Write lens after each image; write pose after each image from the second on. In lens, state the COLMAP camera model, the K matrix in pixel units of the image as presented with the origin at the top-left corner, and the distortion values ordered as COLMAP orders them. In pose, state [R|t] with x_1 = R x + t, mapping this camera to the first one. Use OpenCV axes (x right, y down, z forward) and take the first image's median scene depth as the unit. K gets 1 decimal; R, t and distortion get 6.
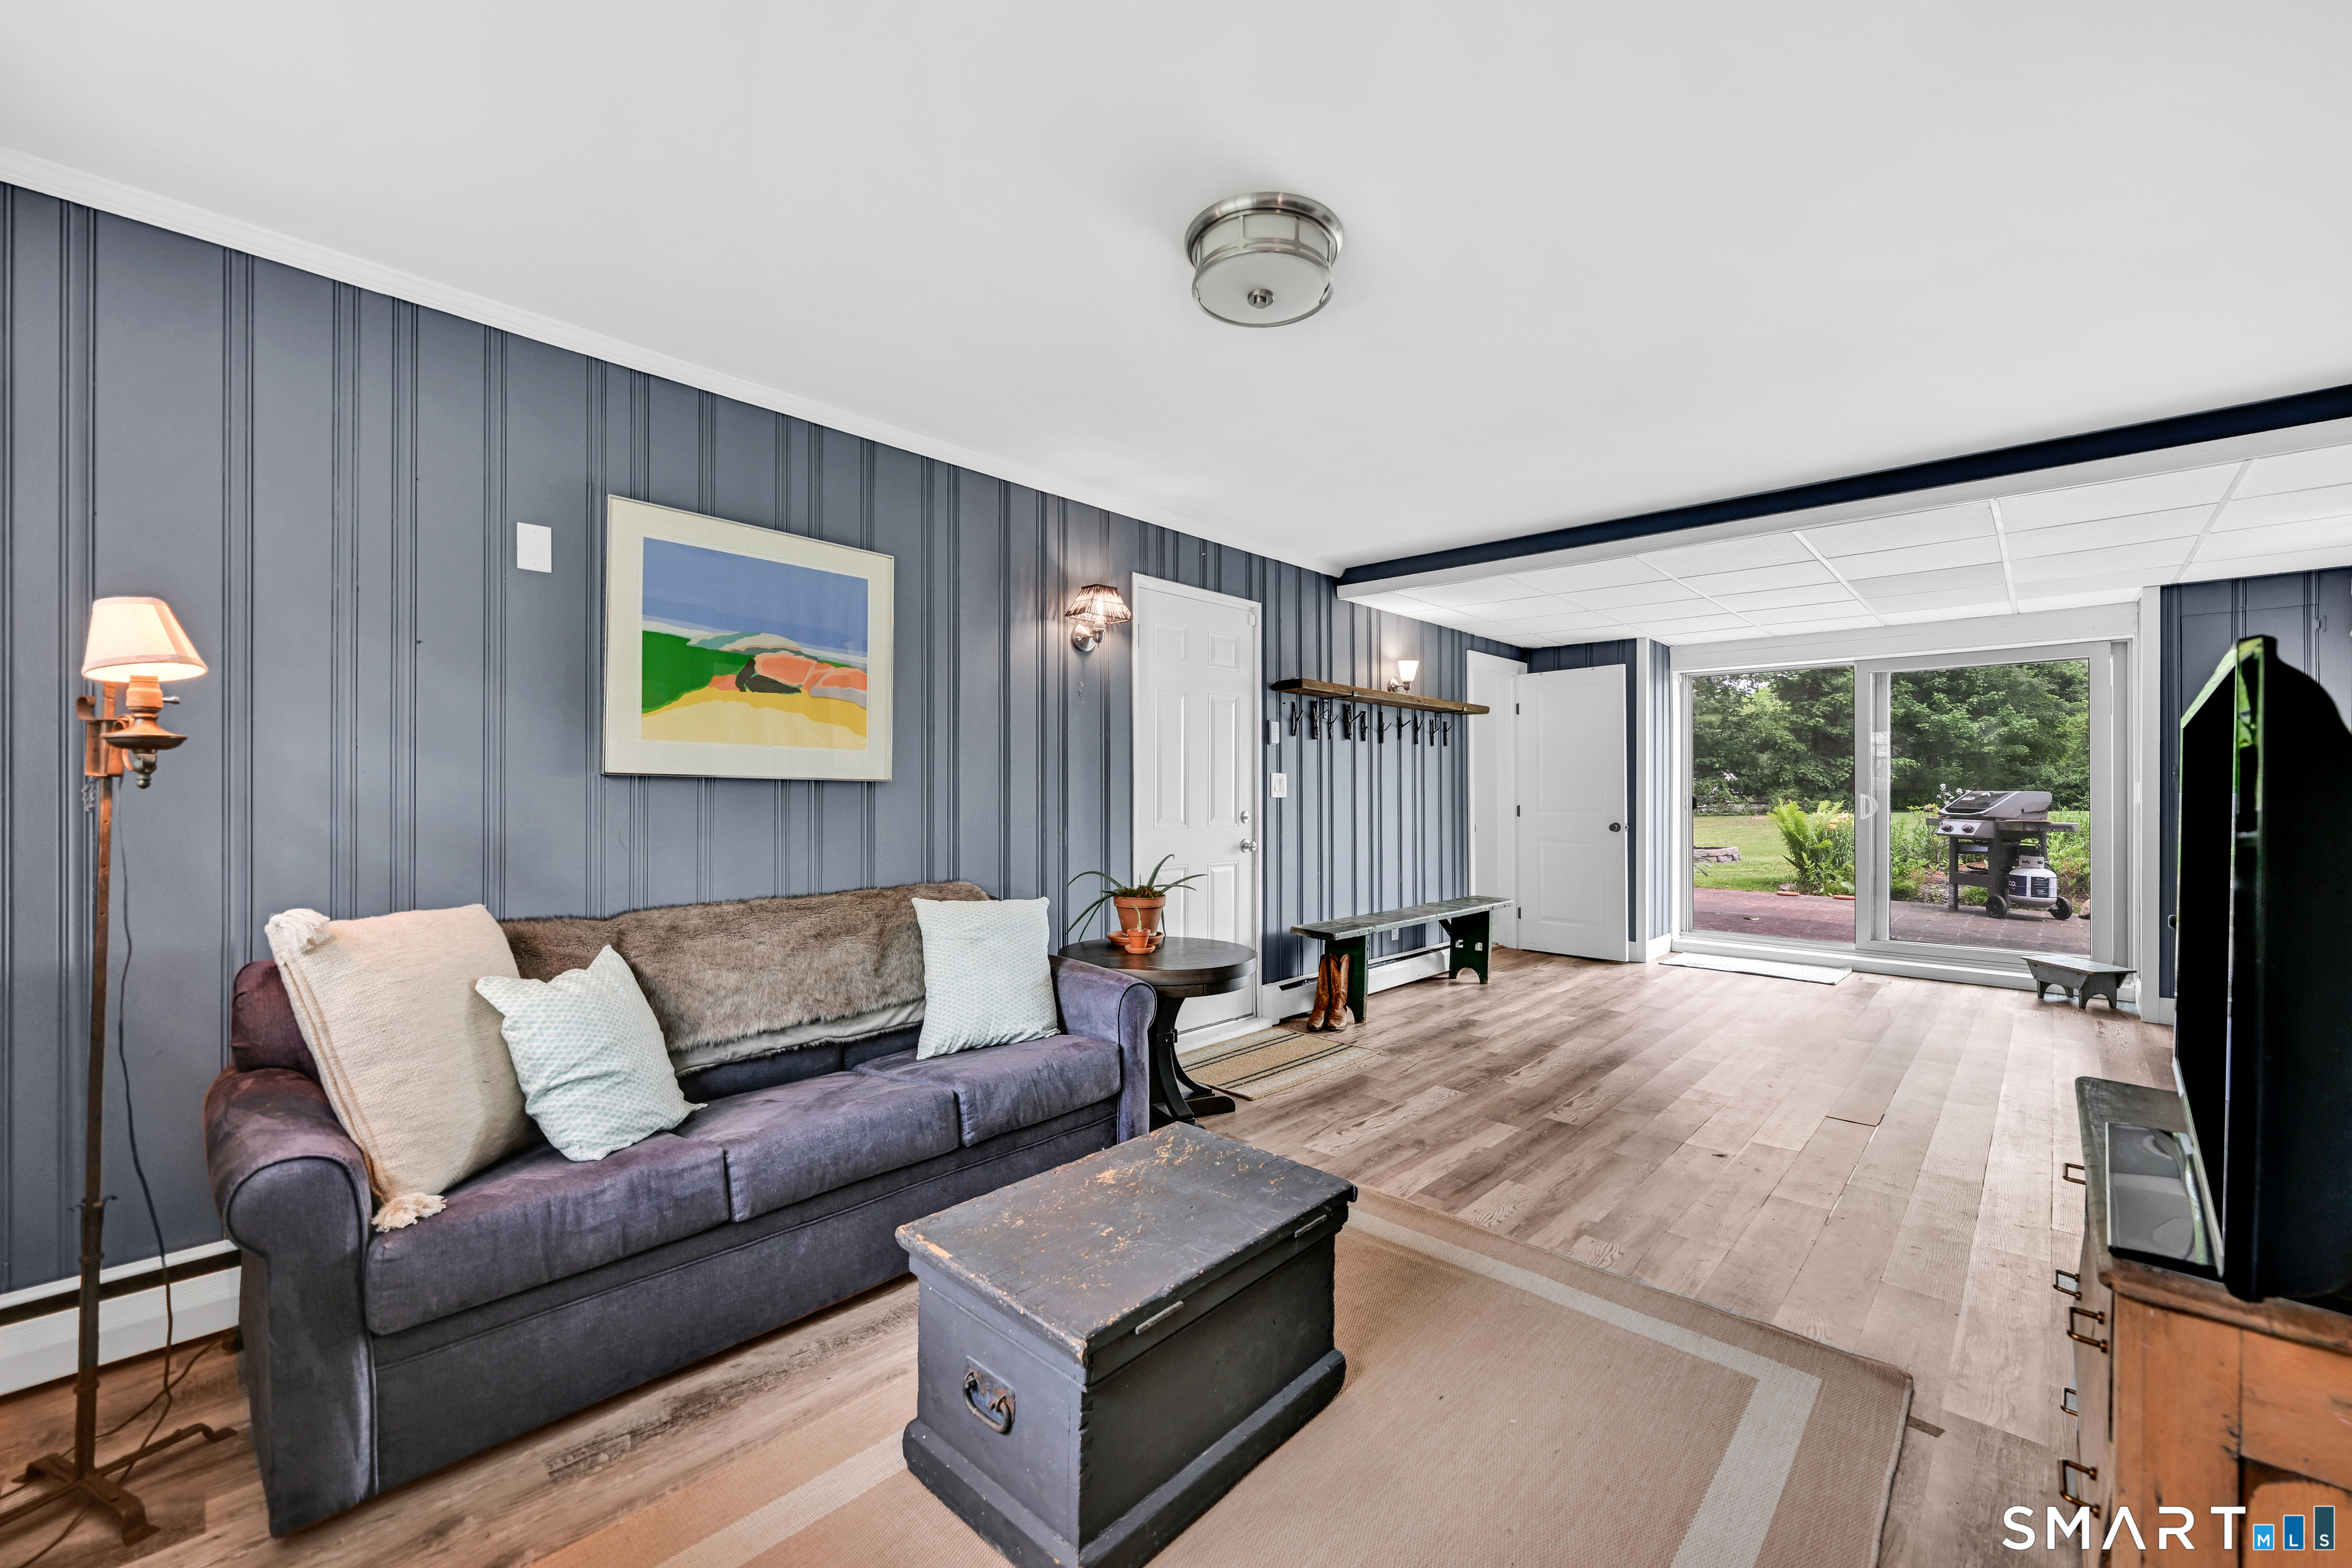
lens RADIAL K [[930.1, 0, 1180.5], [0, 930.1, 789.7], [0, 0, 1]] dist [0.000820, 0.000126]
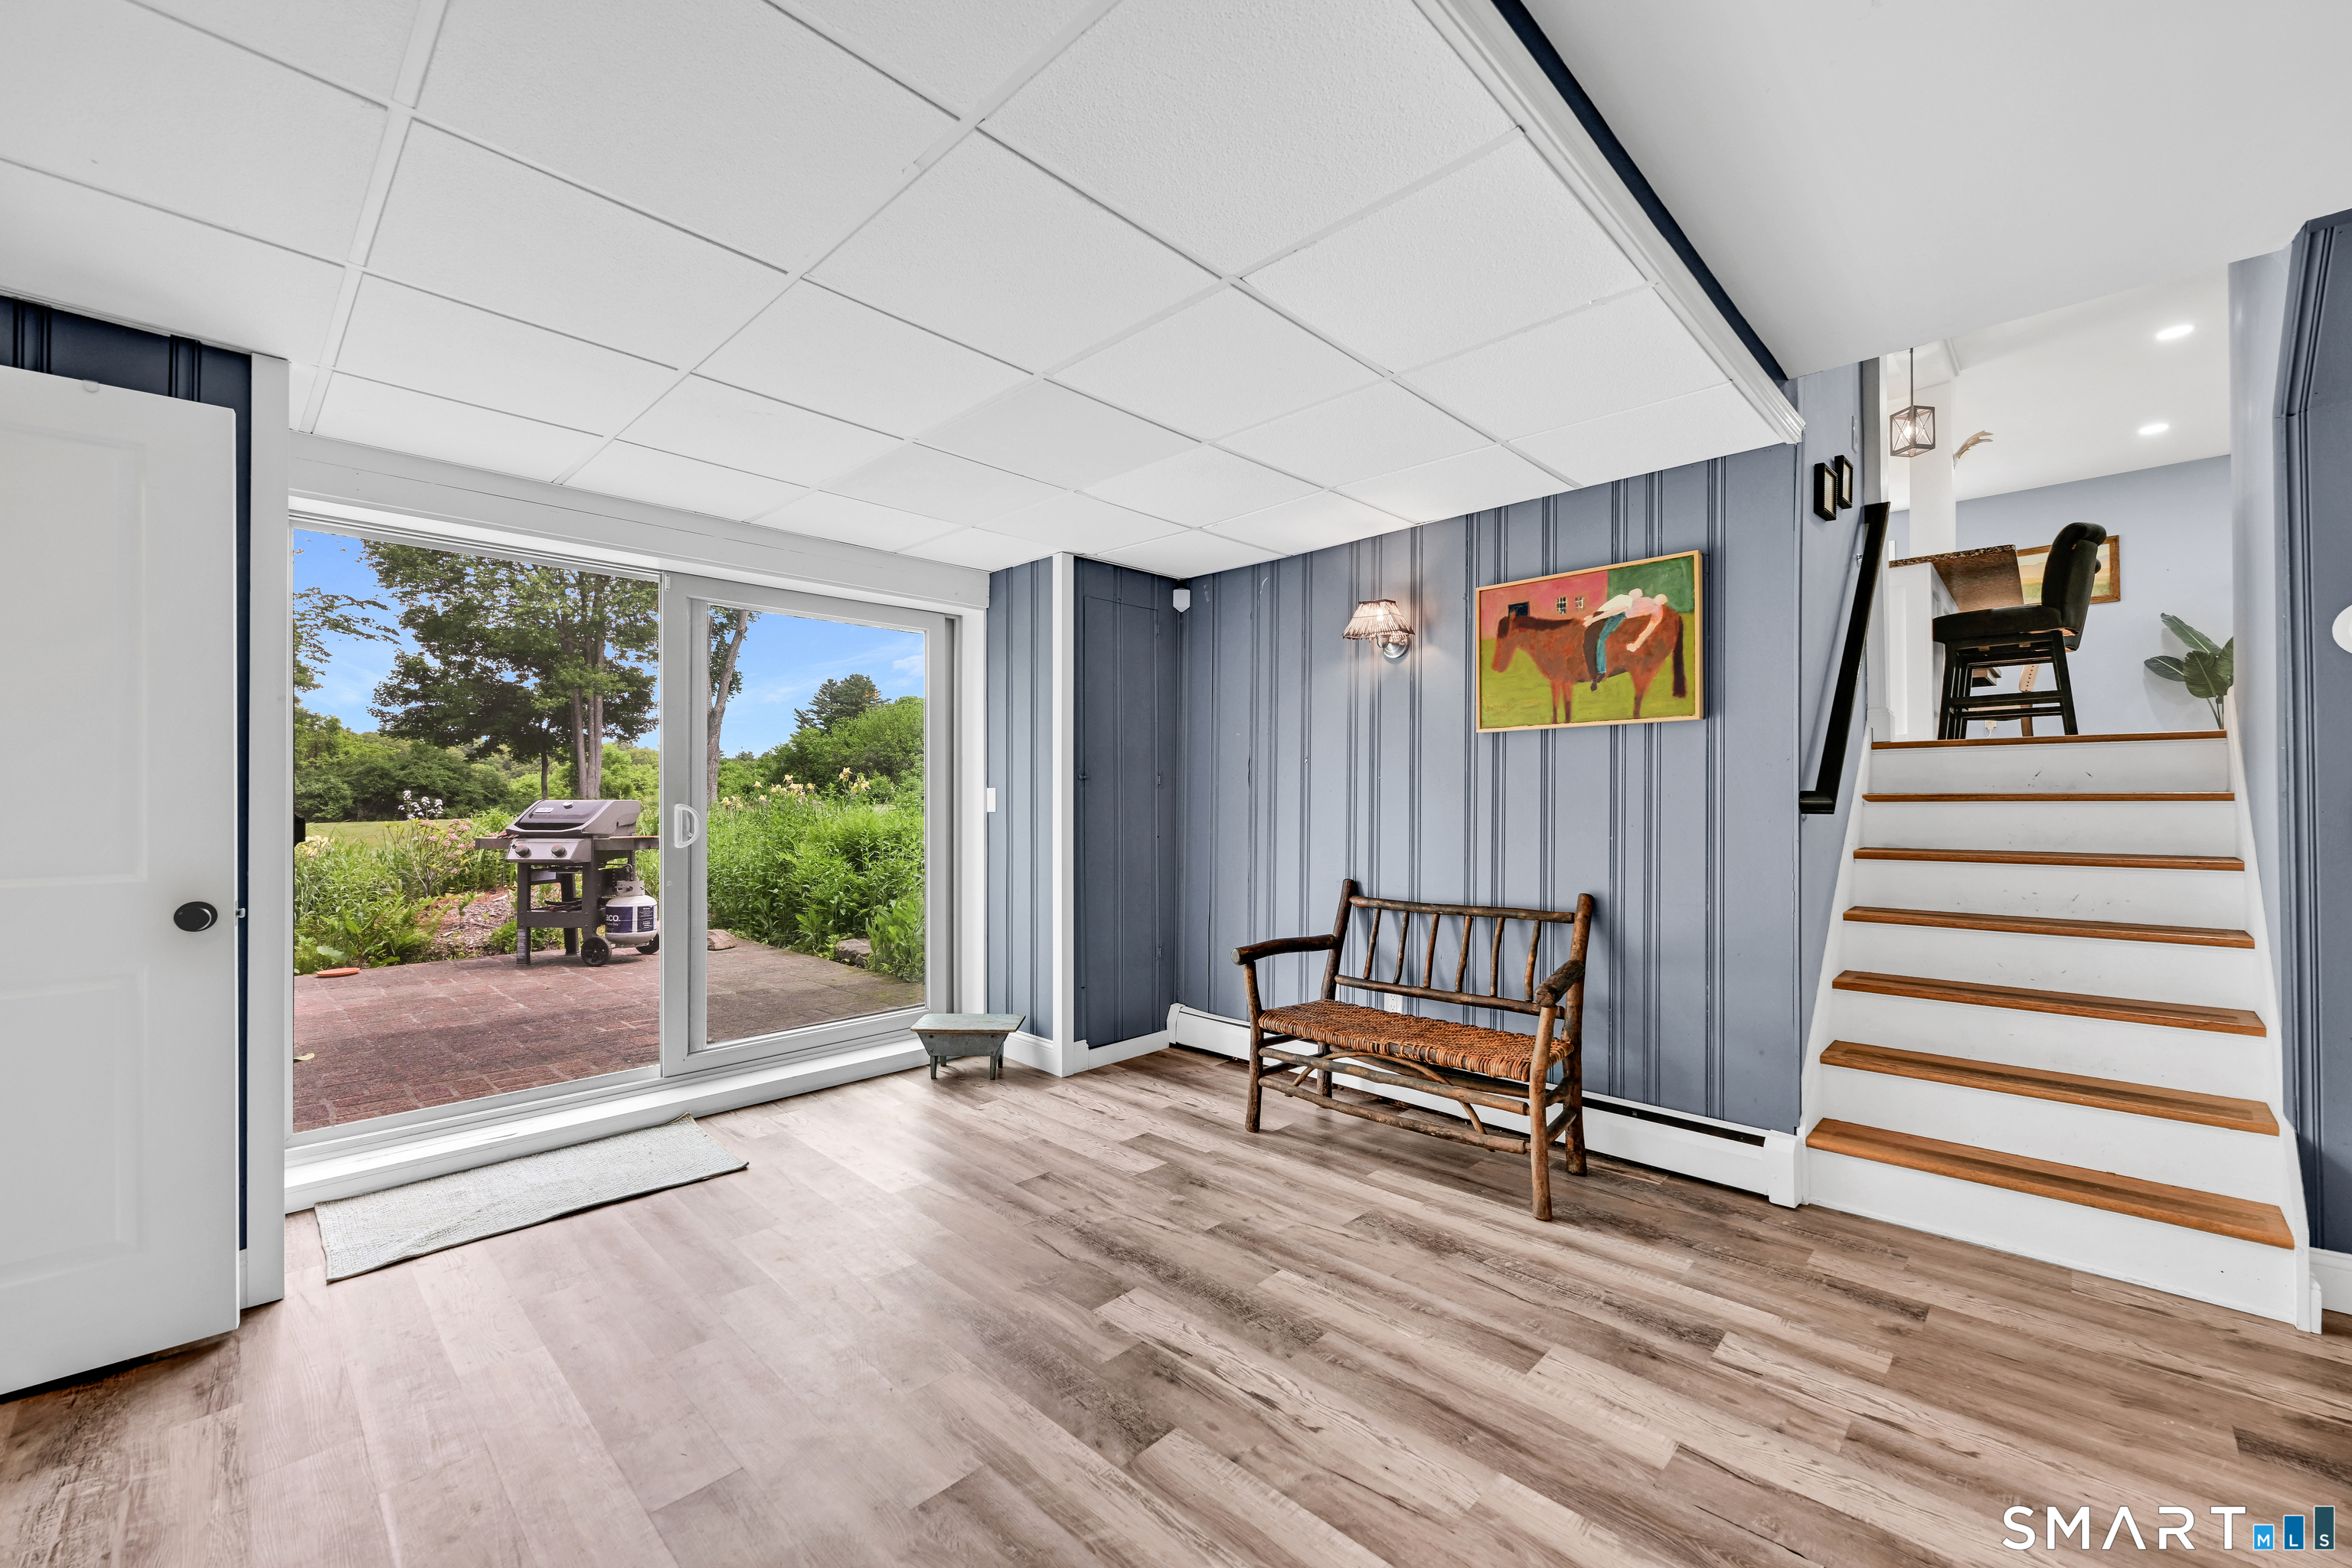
lens RADIAL K [[930.1, 0, 1180.5], [0, 930.1, 789.7], [0, 0, 1]] dist [0.000820, 0.000126]
pose [[0.010014, 0.007075, 0.999925, 0.121340], [0.003746, 0.999968, -0.007113, 0.000644], [-0.999943, 0.003817, 0.009987, 0.523160]]
